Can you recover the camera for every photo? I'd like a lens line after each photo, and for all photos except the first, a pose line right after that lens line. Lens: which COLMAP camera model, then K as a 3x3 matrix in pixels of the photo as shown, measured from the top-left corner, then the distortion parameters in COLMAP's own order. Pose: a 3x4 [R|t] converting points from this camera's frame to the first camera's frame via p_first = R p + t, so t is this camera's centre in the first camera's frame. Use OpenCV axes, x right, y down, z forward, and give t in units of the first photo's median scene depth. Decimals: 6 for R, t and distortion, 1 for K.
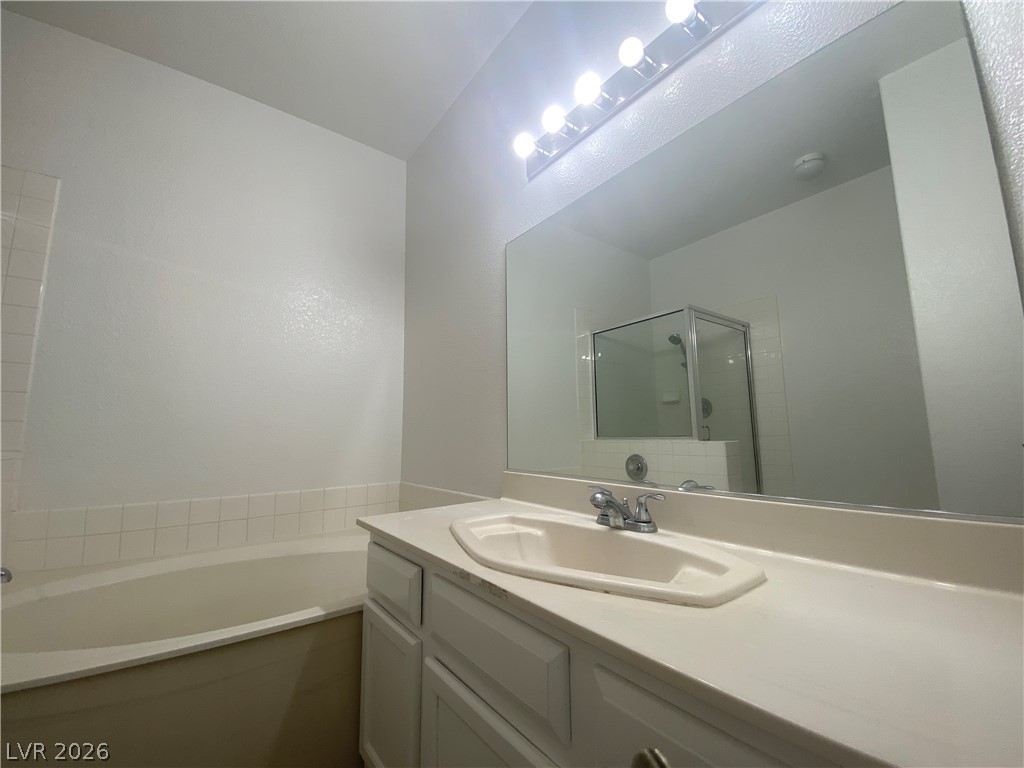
lens RADIAL K [[414.1, 0, 510.9], [0, 414.1, 382.5], [0, 0, 1]] dist [0.031090, -0.025347]
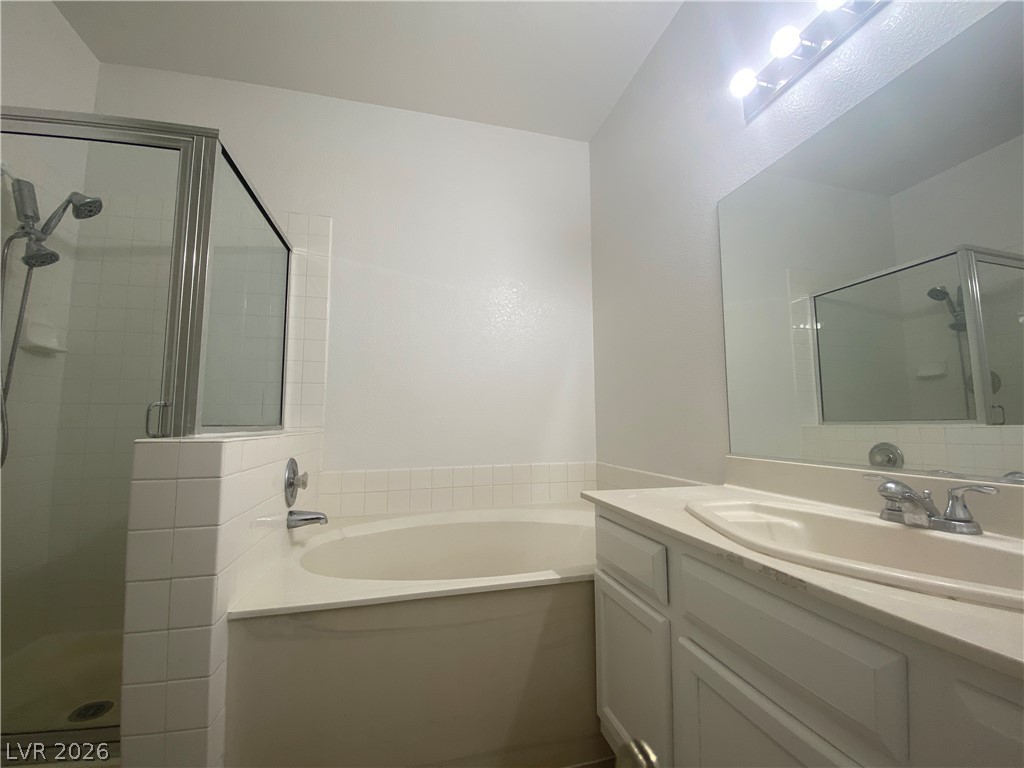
lens RADIAL K [[414.1, 0, 510.9], [0, 414.1, 382.5], [0, 0, 1]] dist [0.031090, -0.025347]
pose [[0.924387, -0.030129, -0.380263, -0.135816], [0.043129, 0.998739, 0.025710, 0.016569], [0.379009, -0.040166, 0.924521, -0.021623]]
